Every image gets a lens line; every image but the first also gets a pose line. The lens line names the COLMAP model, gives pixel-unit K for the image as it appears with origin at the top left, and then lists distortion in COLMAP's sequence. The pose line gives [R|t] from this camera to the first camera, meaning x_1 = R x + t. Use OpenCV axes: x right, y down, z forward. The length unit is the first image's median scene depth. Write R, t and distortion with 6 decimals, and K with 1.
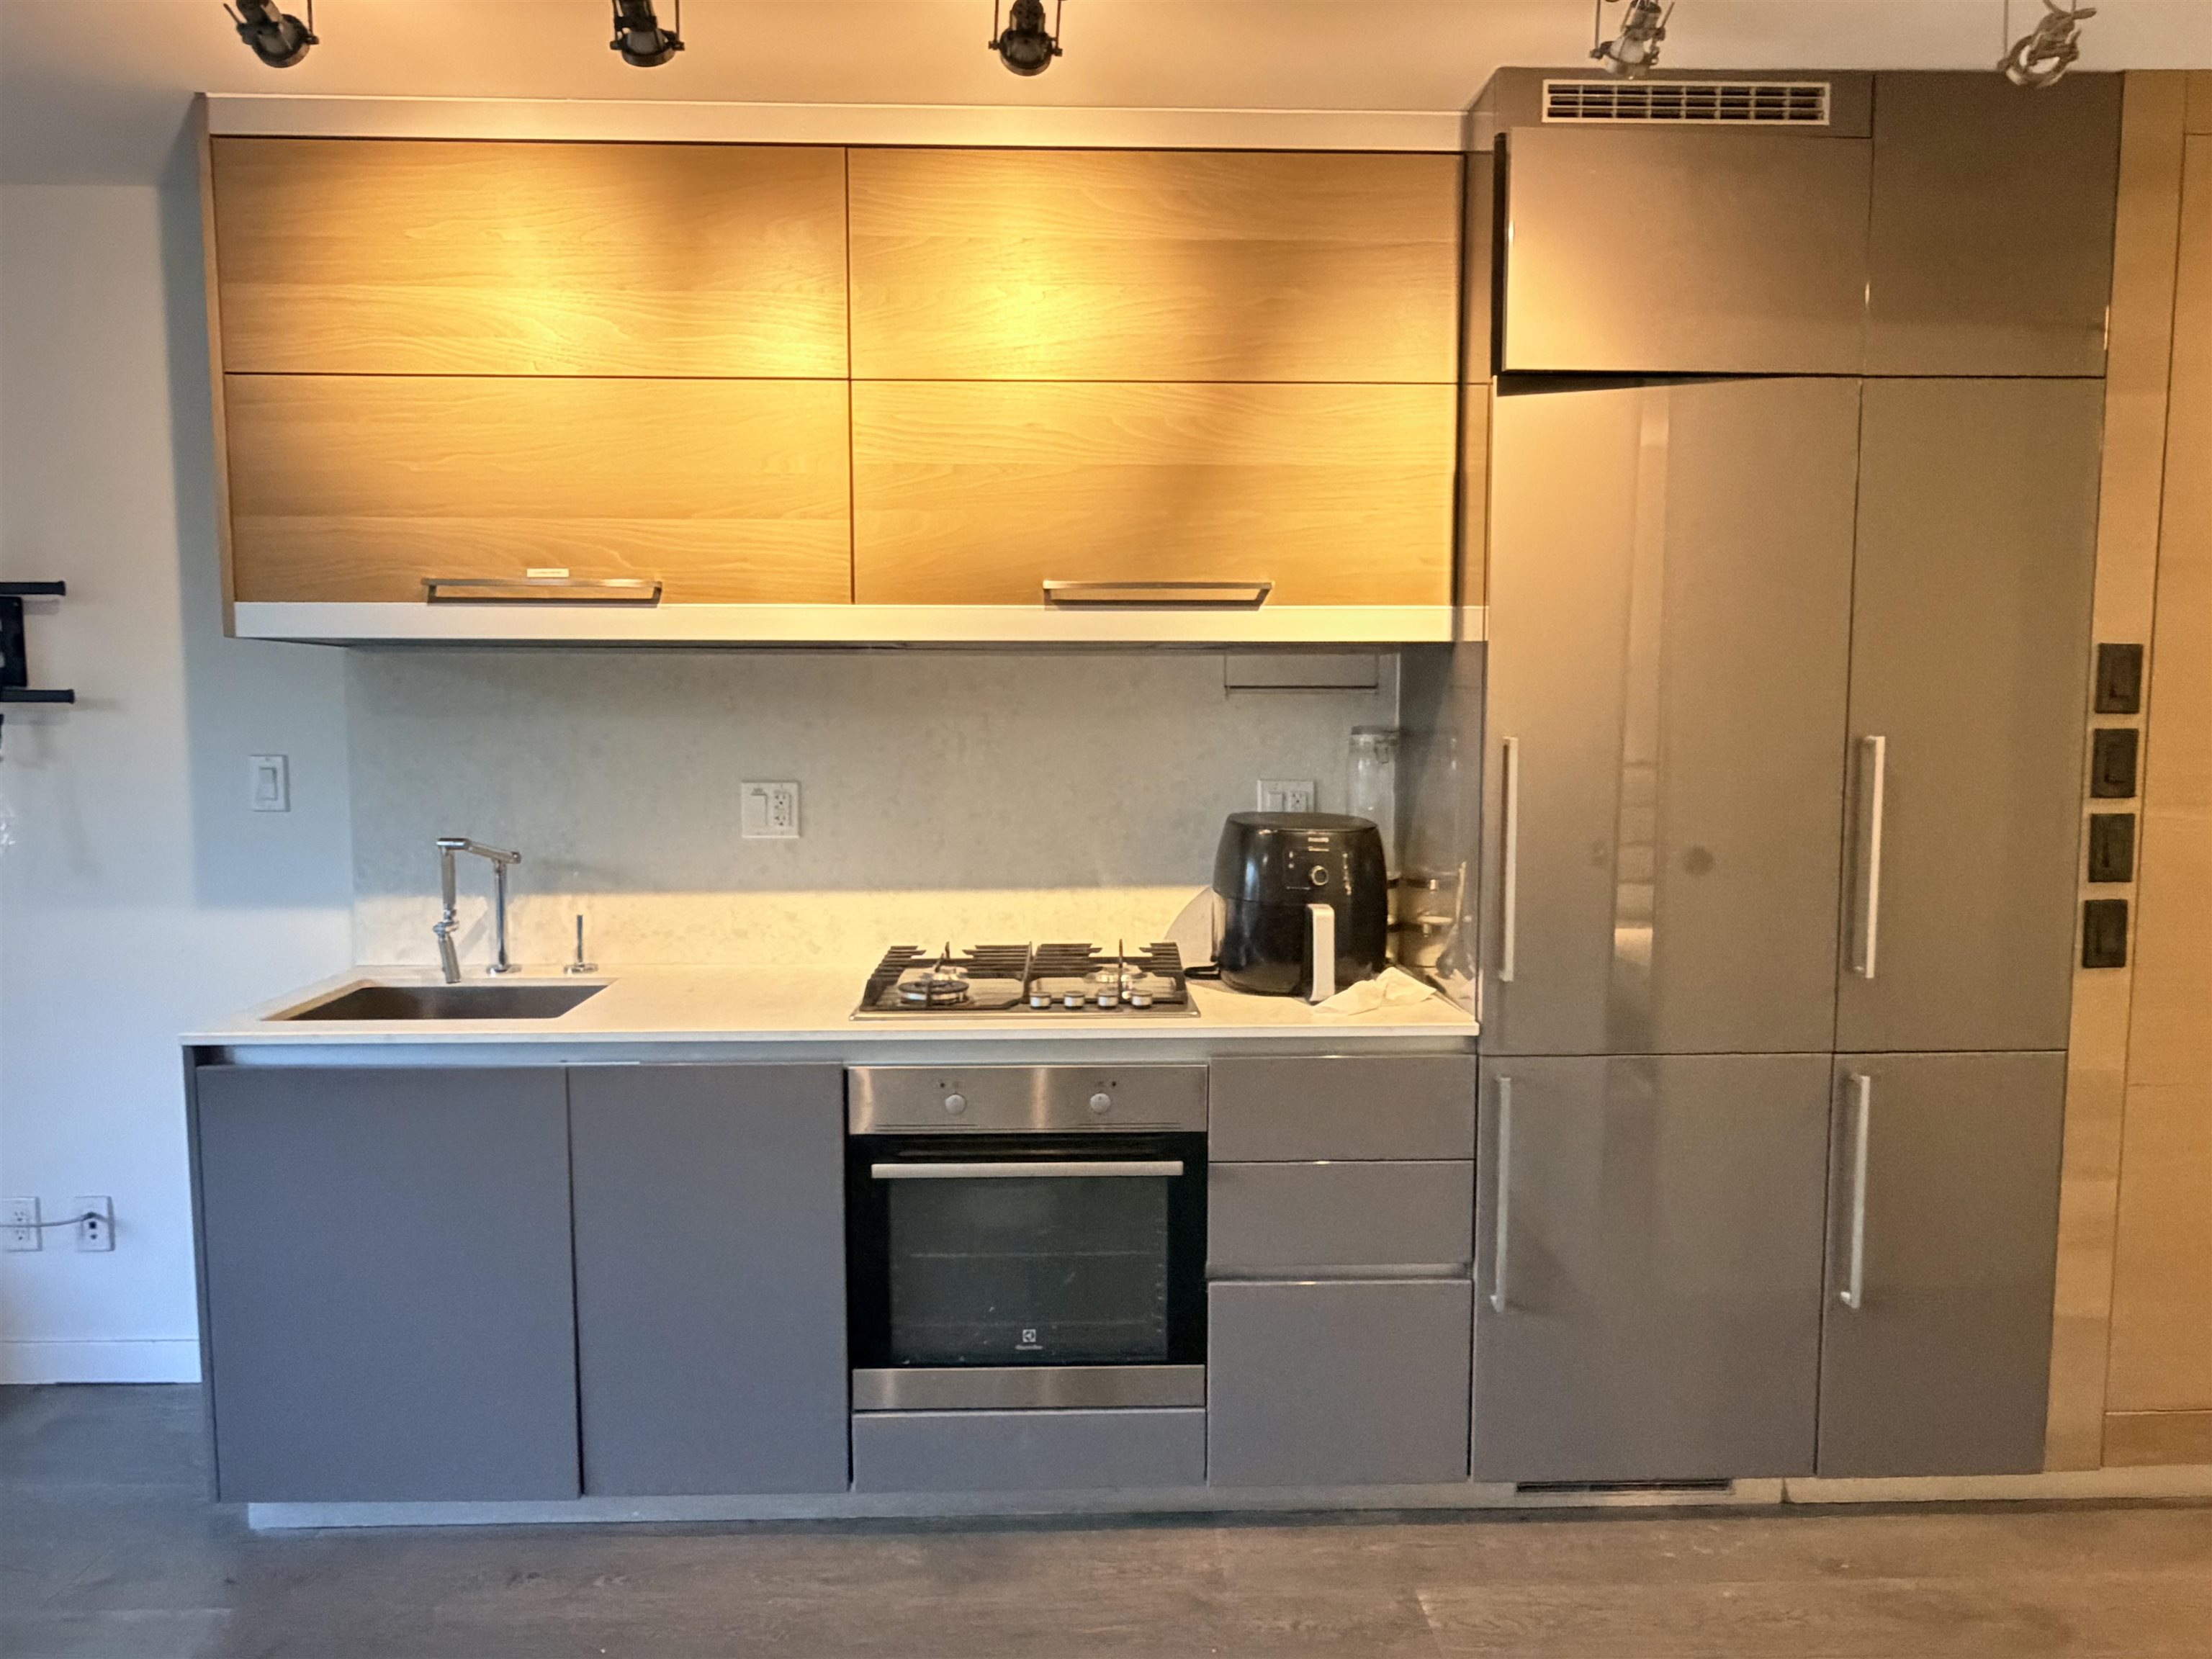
lens RADIAL K [[1459.6, 0, 1094.9], [0, 1459.6, 837.4], [0, 0, 1]] dist [-0.000147, -0.000200]
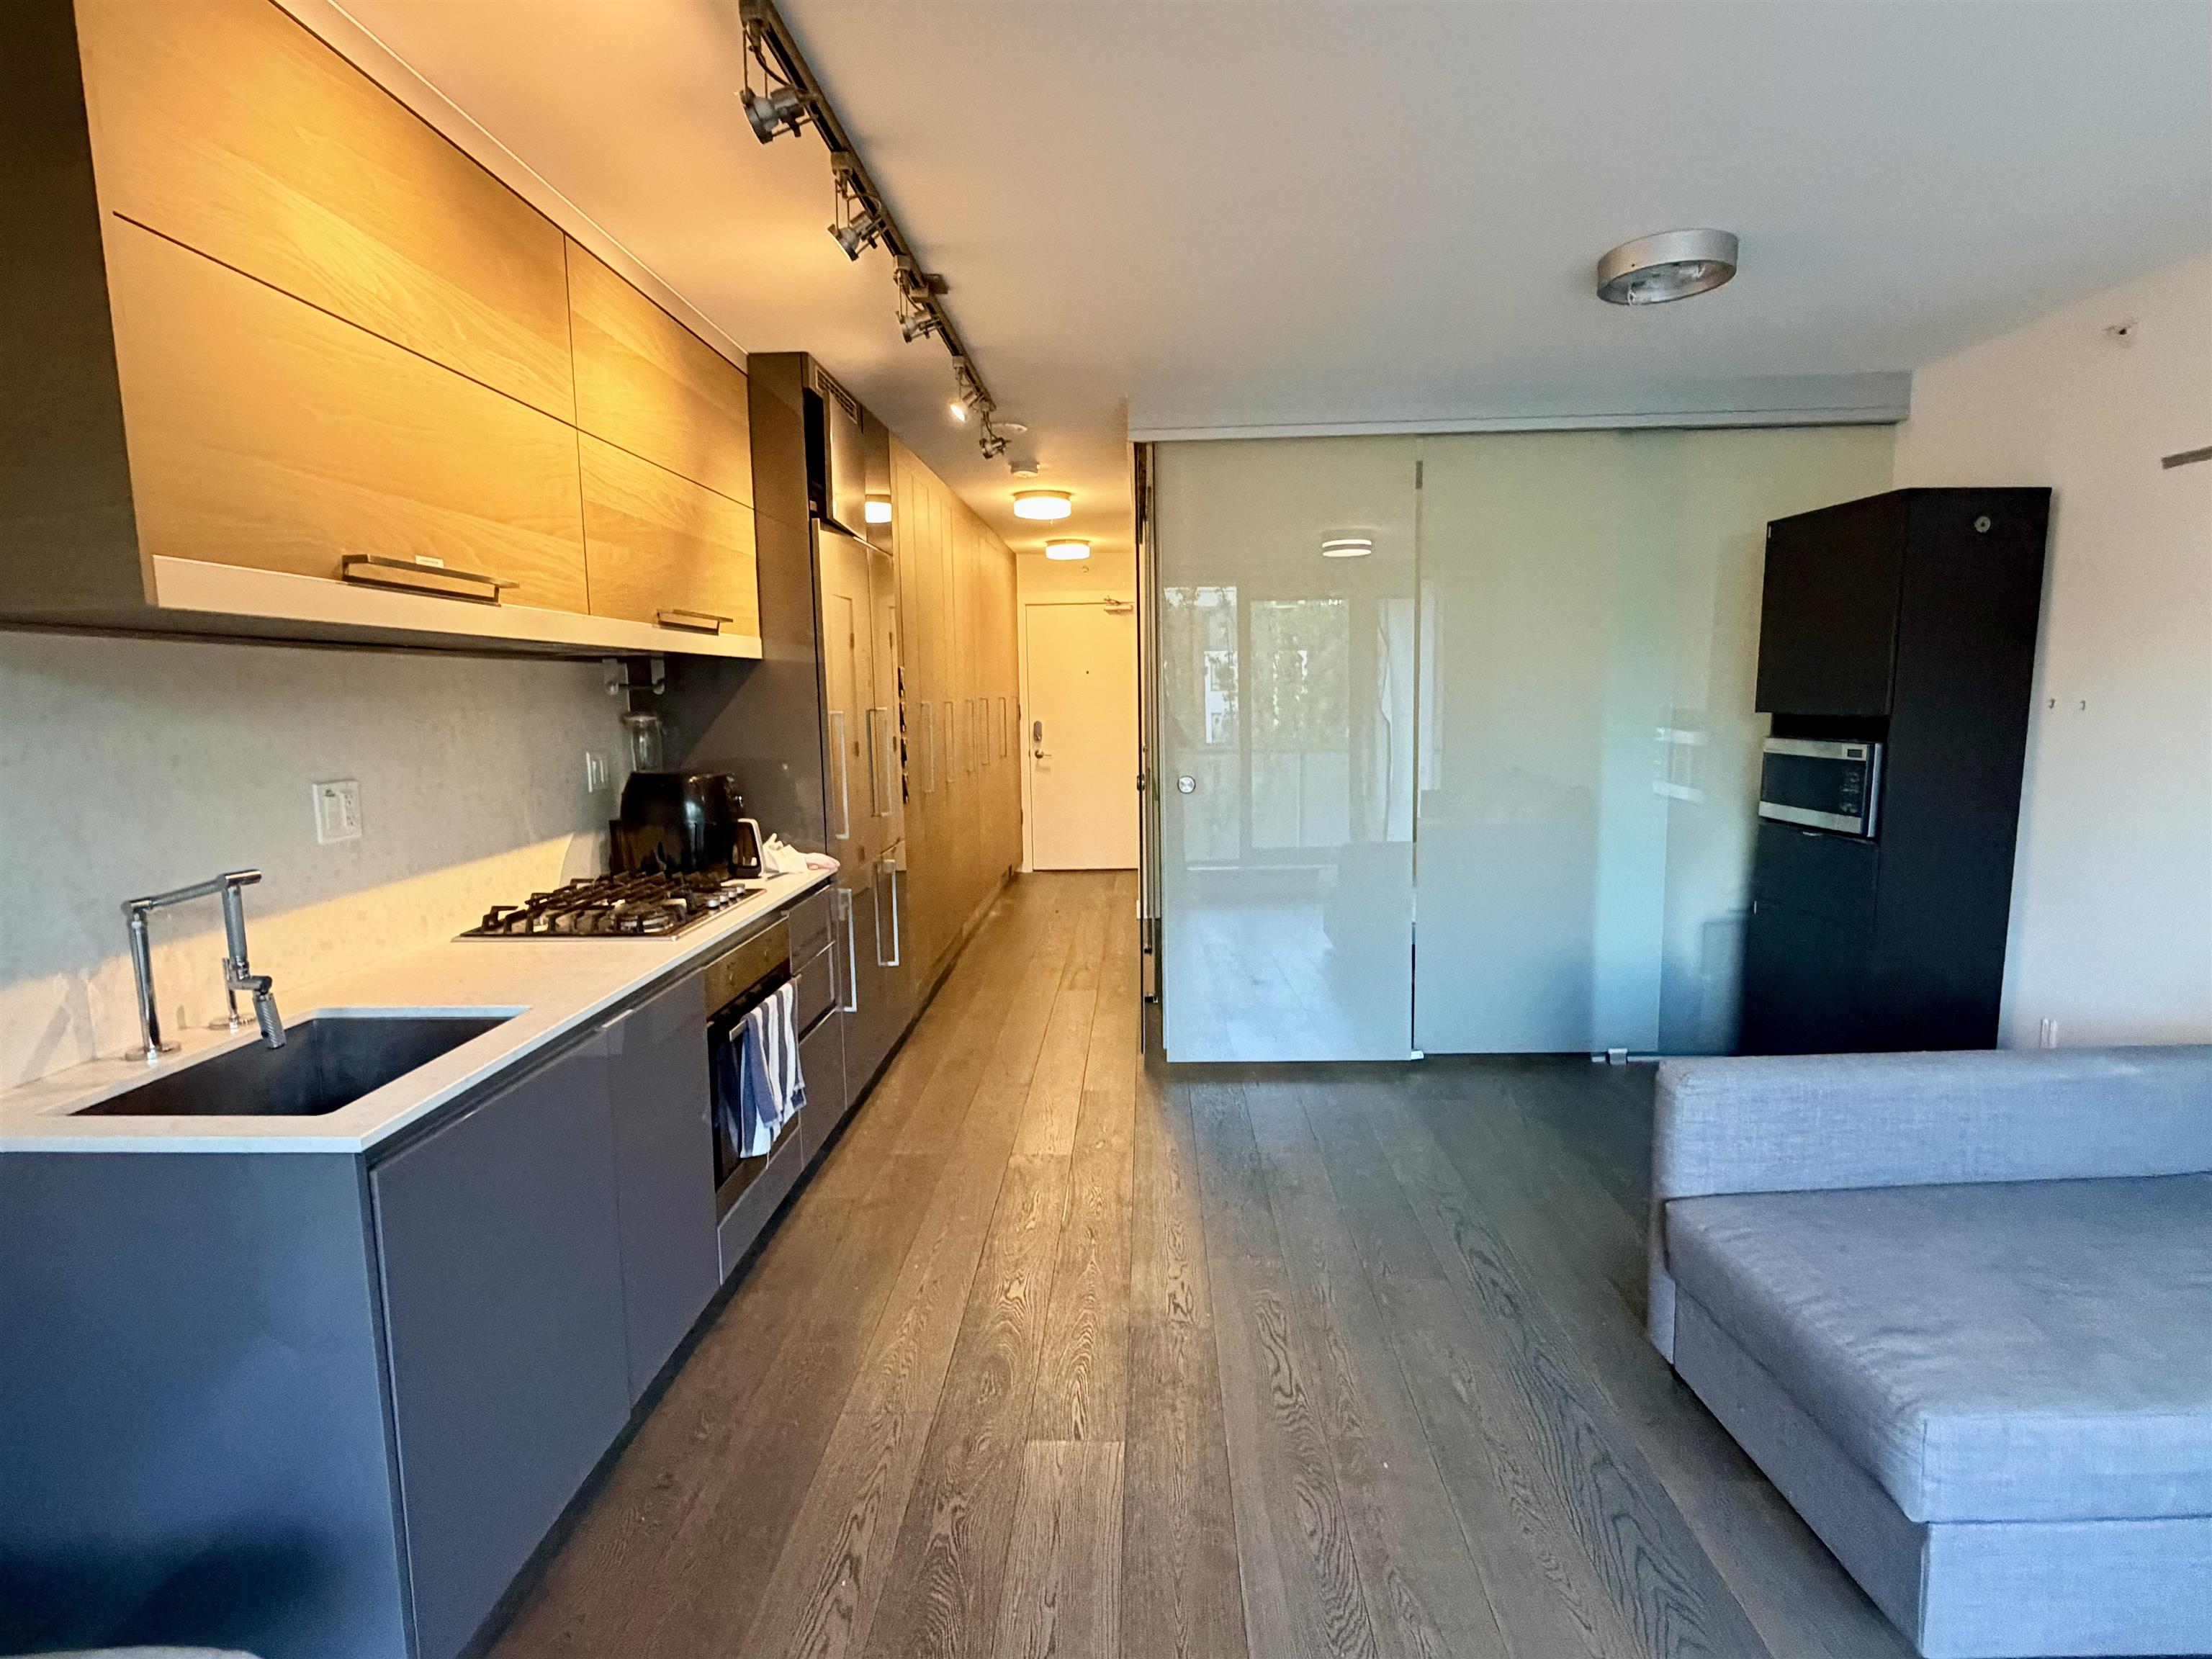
lens RADIAL K [[1145.9, 0, 1106.0], [0, 1145.9, 829.5], [0, 0, 1]] dist [-0.001261, 0.000121]
pose [[0.059020, -0.121623, 0.990820, -1.117845], [0.103272, 0.987969, 0.115121, -0.048890], [-0.992901, 0.095530, 0.070870, 0.527083]]
